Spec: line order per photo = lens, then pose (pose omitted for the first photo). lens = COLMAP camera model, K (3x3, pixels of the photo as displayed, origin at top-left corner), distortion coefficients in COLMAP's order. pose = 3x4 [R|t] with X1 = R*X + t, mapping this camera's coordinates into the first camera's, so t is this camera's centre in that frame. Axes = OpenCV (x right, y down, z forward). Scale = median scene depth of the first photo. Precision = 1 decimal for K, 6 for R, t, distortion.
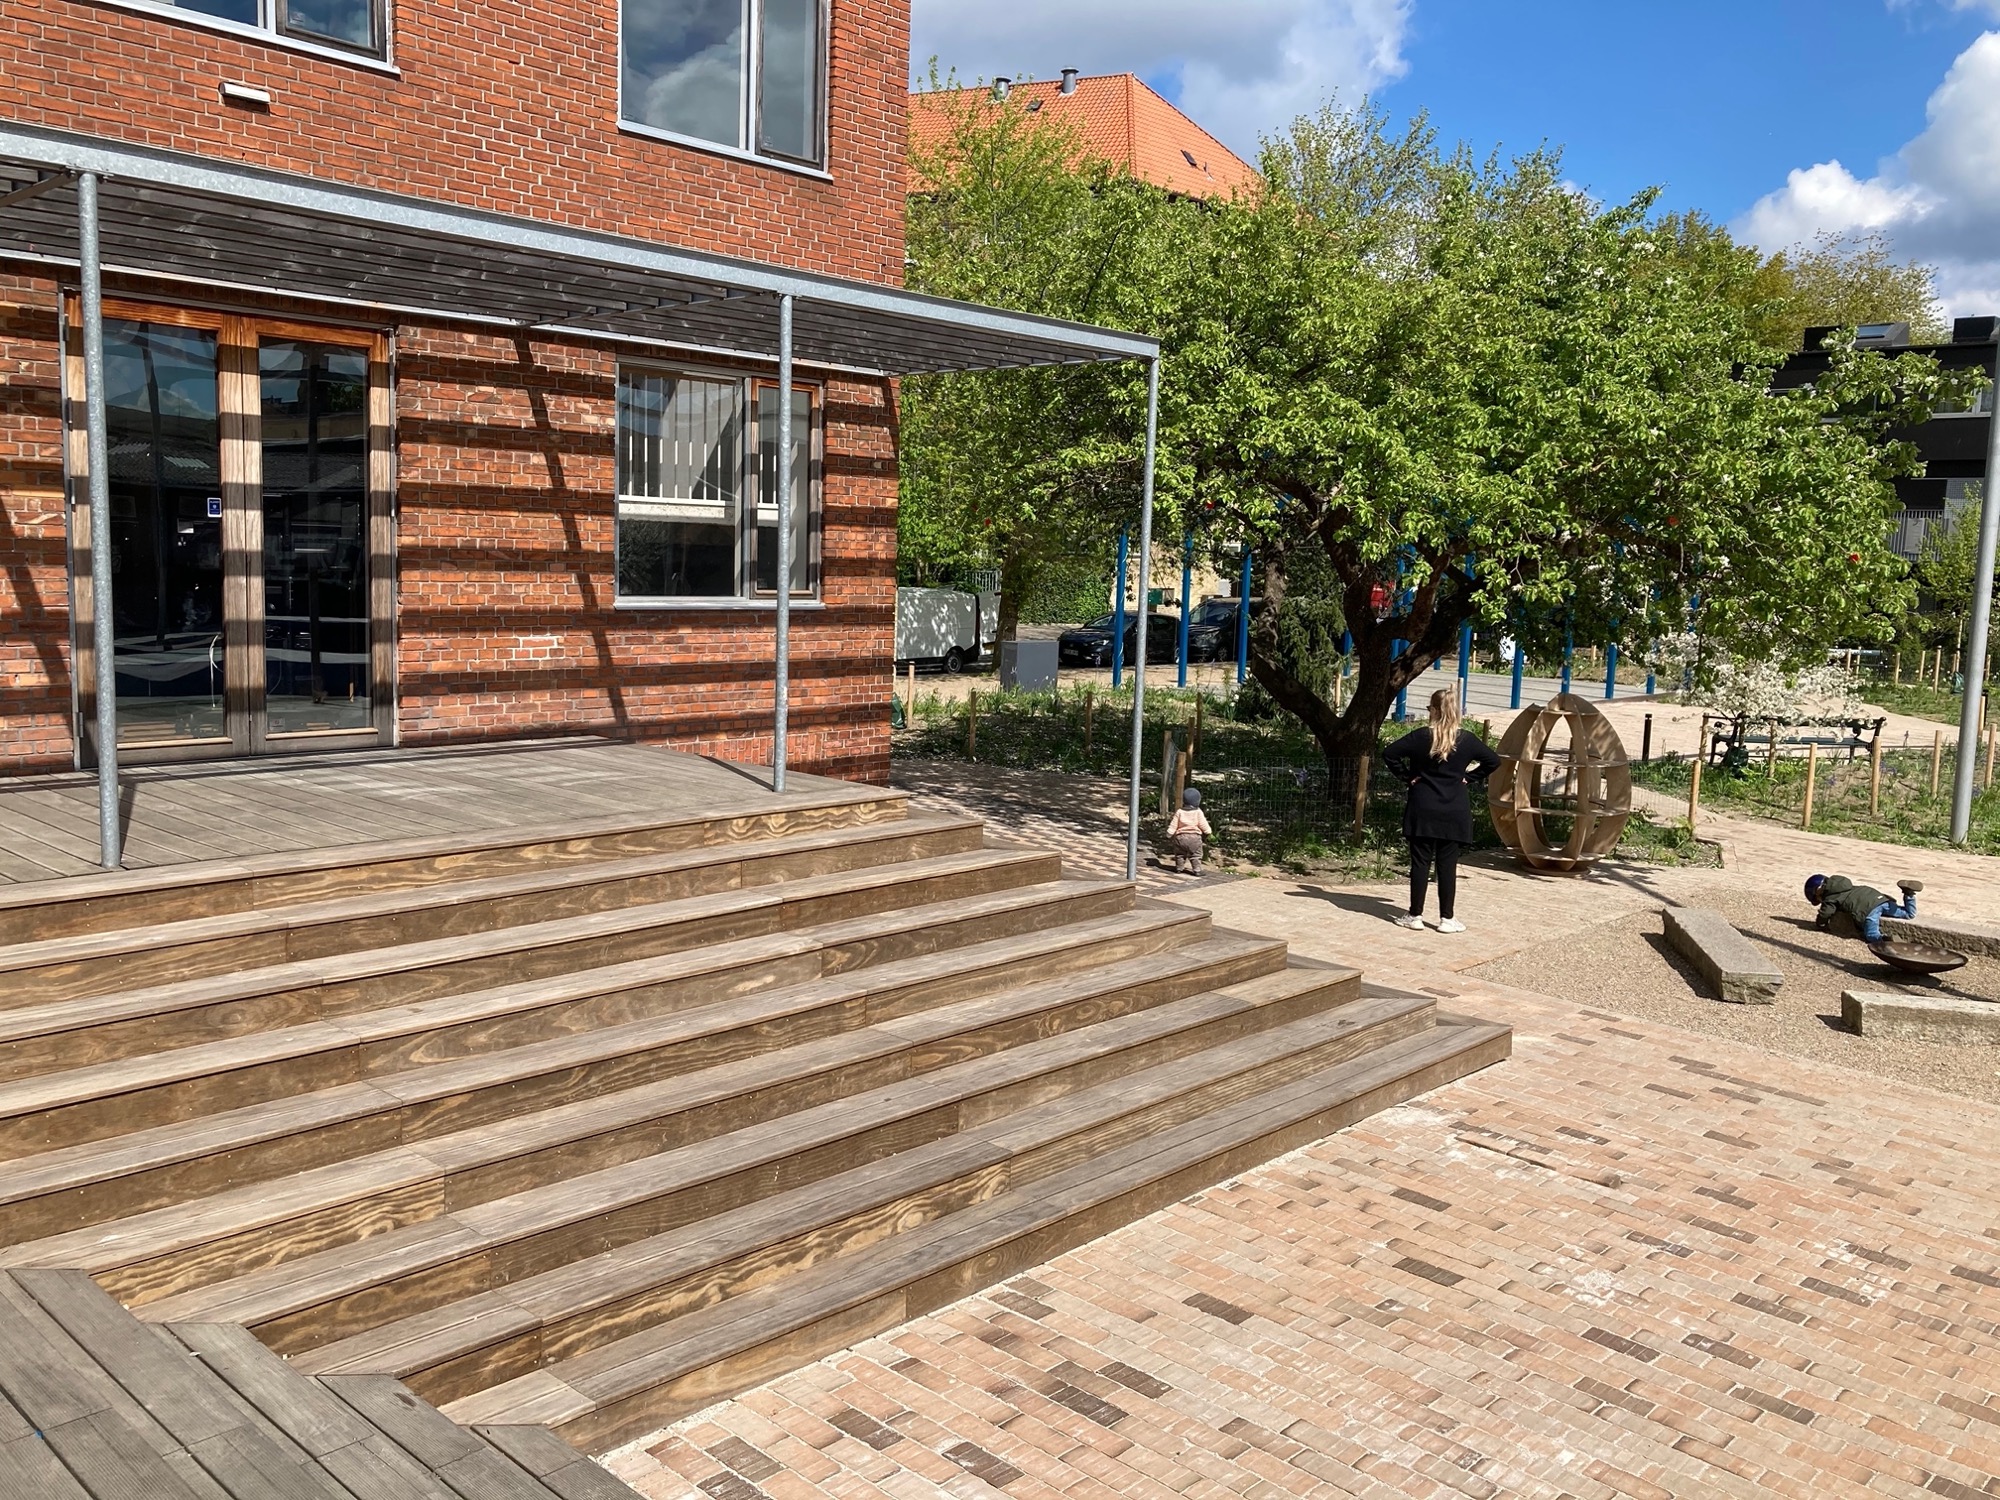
lens RADIAL K [[1638.4, 0, 1000.0], [0, 1638.4, 750.0], [0, 0, 1]] dist [0.001243, 0.119686]
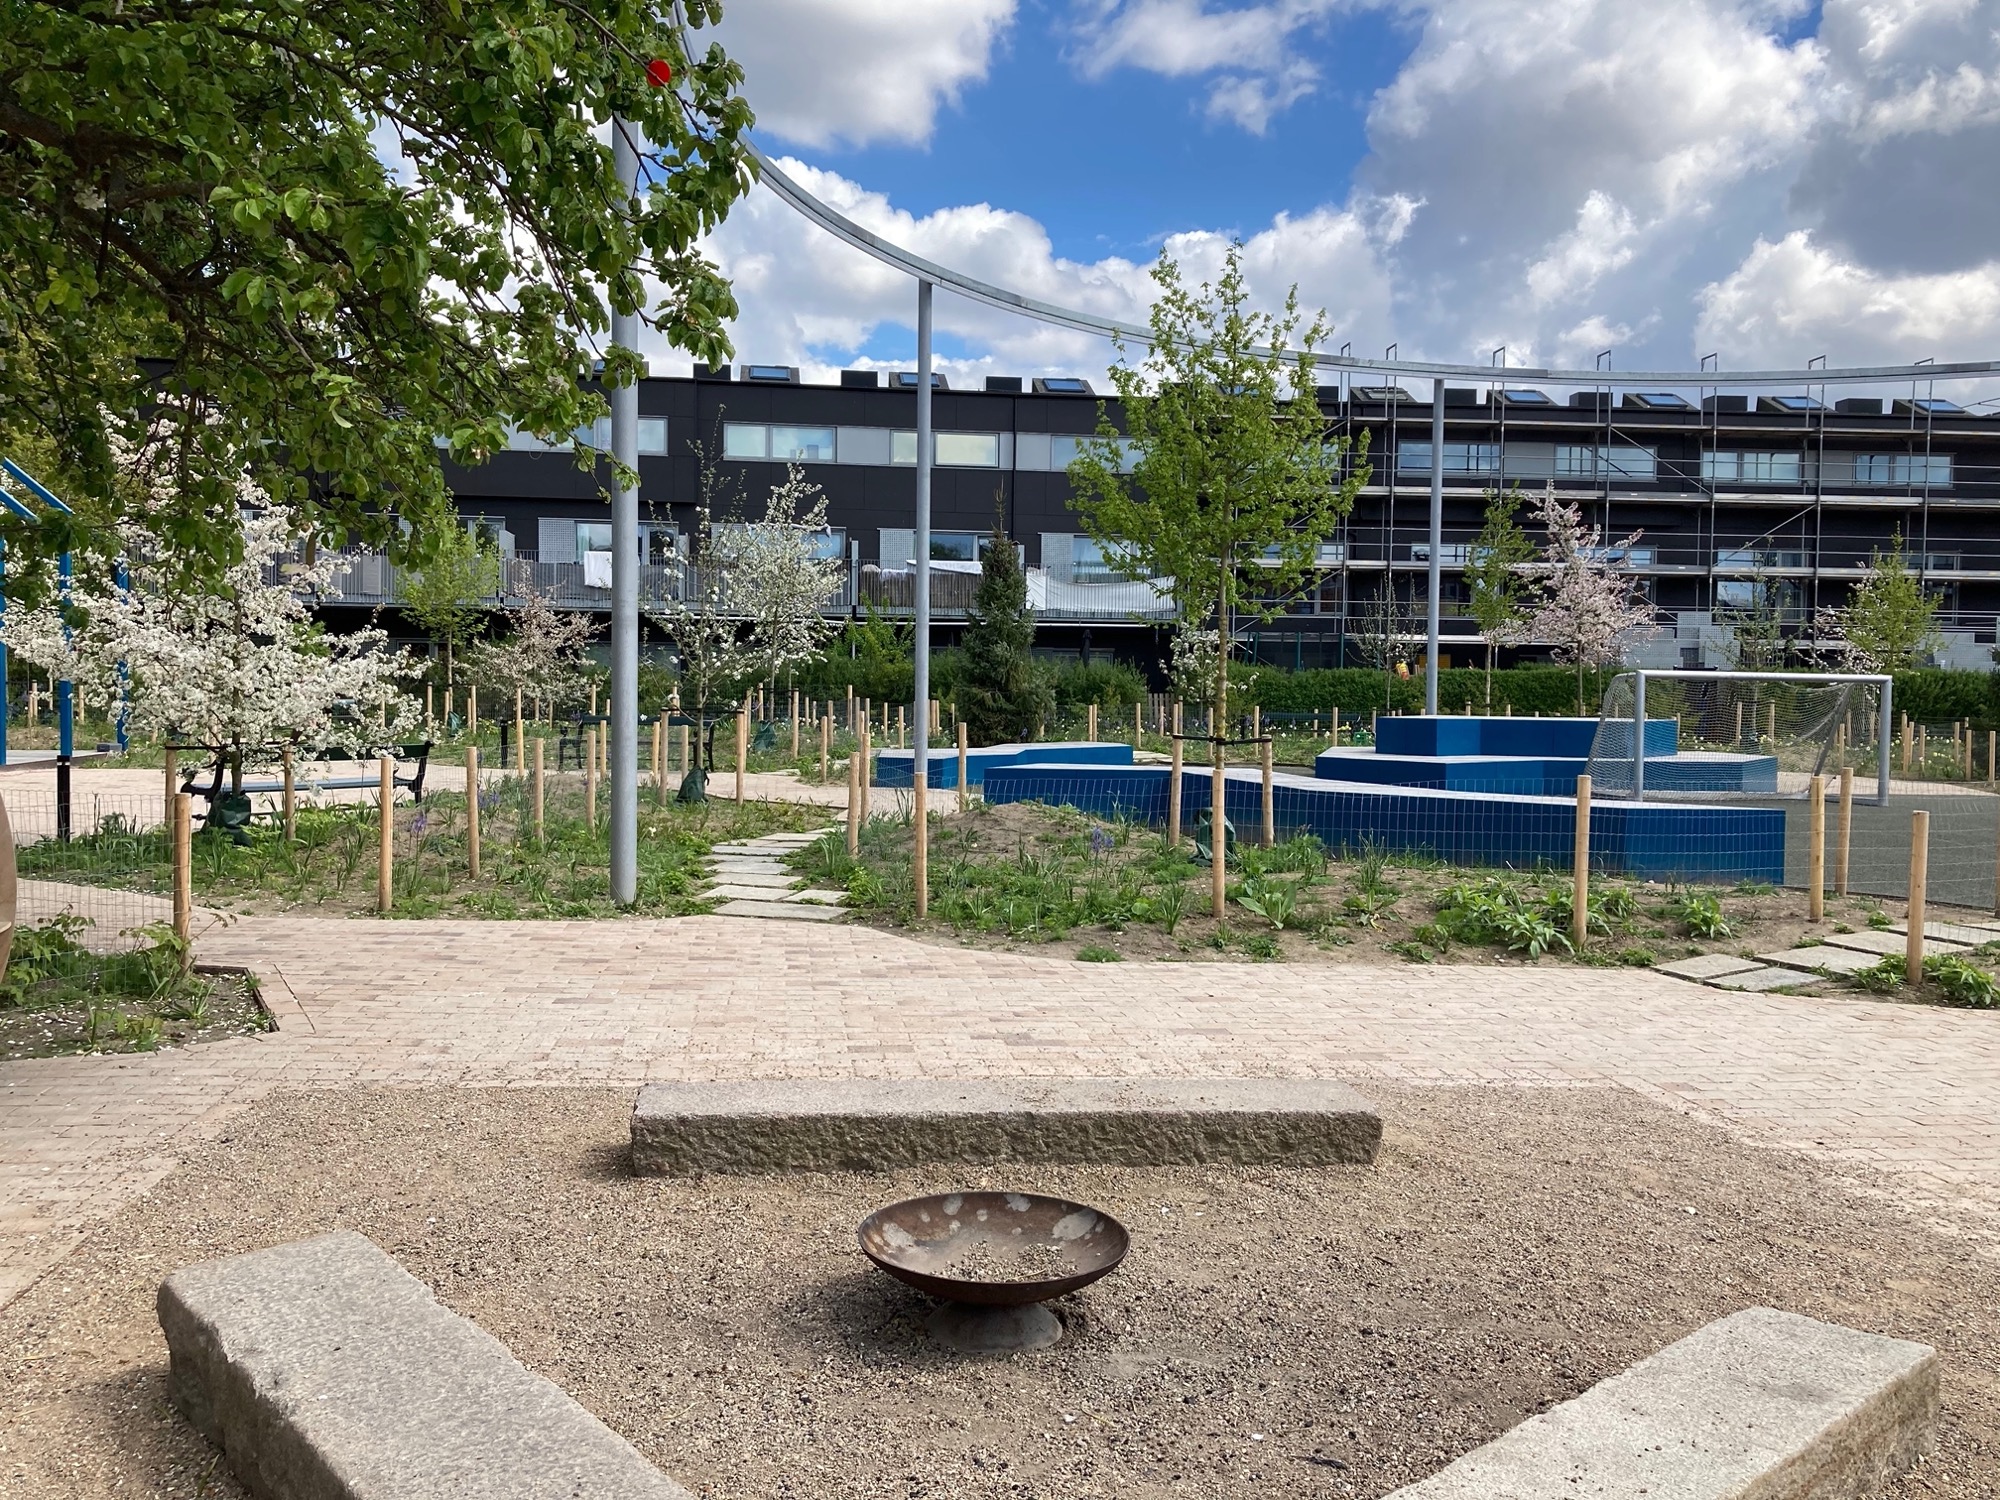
lens RADIAL K [[1638.4, 0, 1000.0], [0, 1638.4, 750.0], [0, 0, 1]] dist [0.001243, 0.119686]
pose [[0.629721, -0.058847, 0.774589, 0.210334], [0.105905, 0.994320, -0.010558, 0.022394], [-0.769568, 0.088682, 0.632377, 0.527262]]
